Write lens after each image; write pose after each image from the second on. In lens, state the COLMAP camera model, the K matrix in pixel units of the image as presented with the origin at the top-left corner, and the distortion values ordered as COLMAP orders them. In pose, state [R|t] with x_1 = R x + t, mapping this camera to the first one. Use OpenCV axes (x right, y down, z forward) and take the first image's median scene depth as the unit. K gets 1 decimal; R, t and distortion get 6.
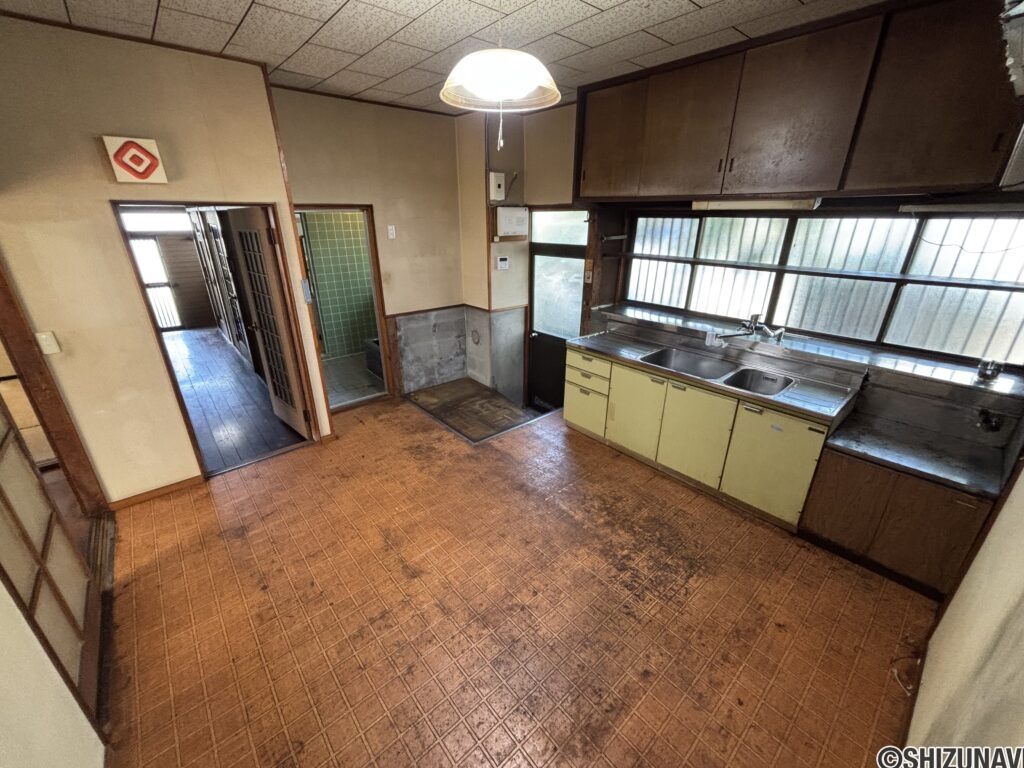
lens RADIAL K [[412.4, 0, 512.0], [0, 412.4, 384.0], [0, 0, 1]] dist [-0.002472, -0.000240]
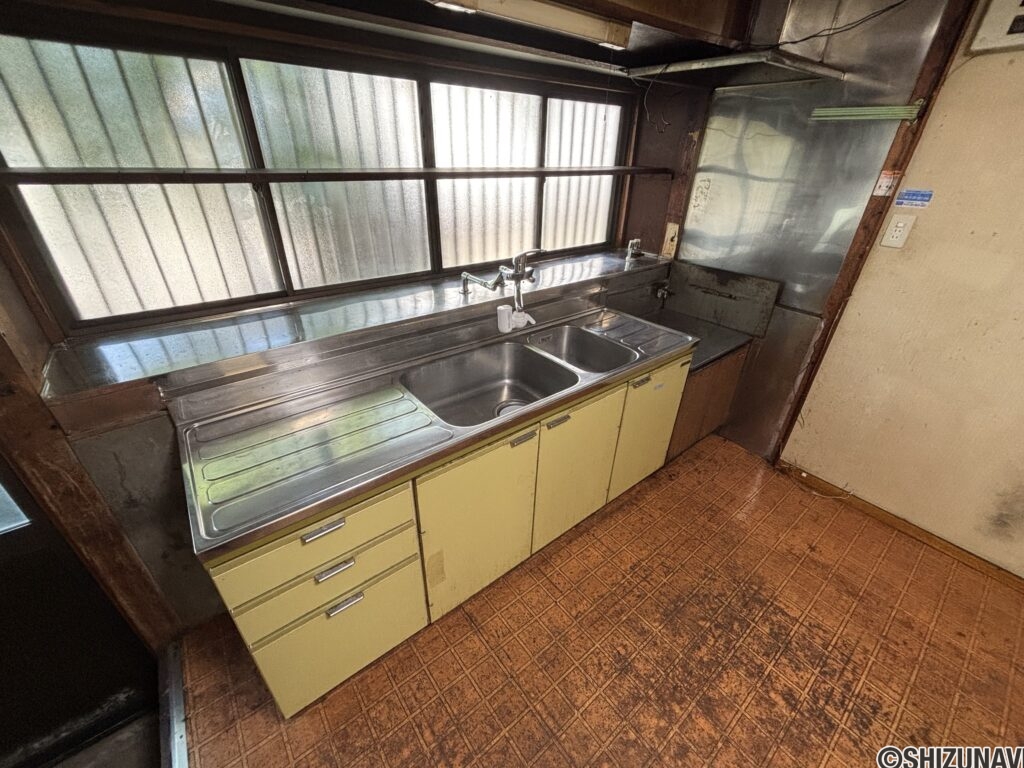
lens RADIAL K [[412.4, 0, 512.0], [0, 412.4, 384.0], [0, 0, 1]] dist [-0.002472, -0.000240]
pose [[0.057451, -0.497760, 0.865410, -0.017993], [0.356933, 0.819788, 0.447824, -0.294776], [-0.932362, 0.283165, 0.224765, 0.968431]]
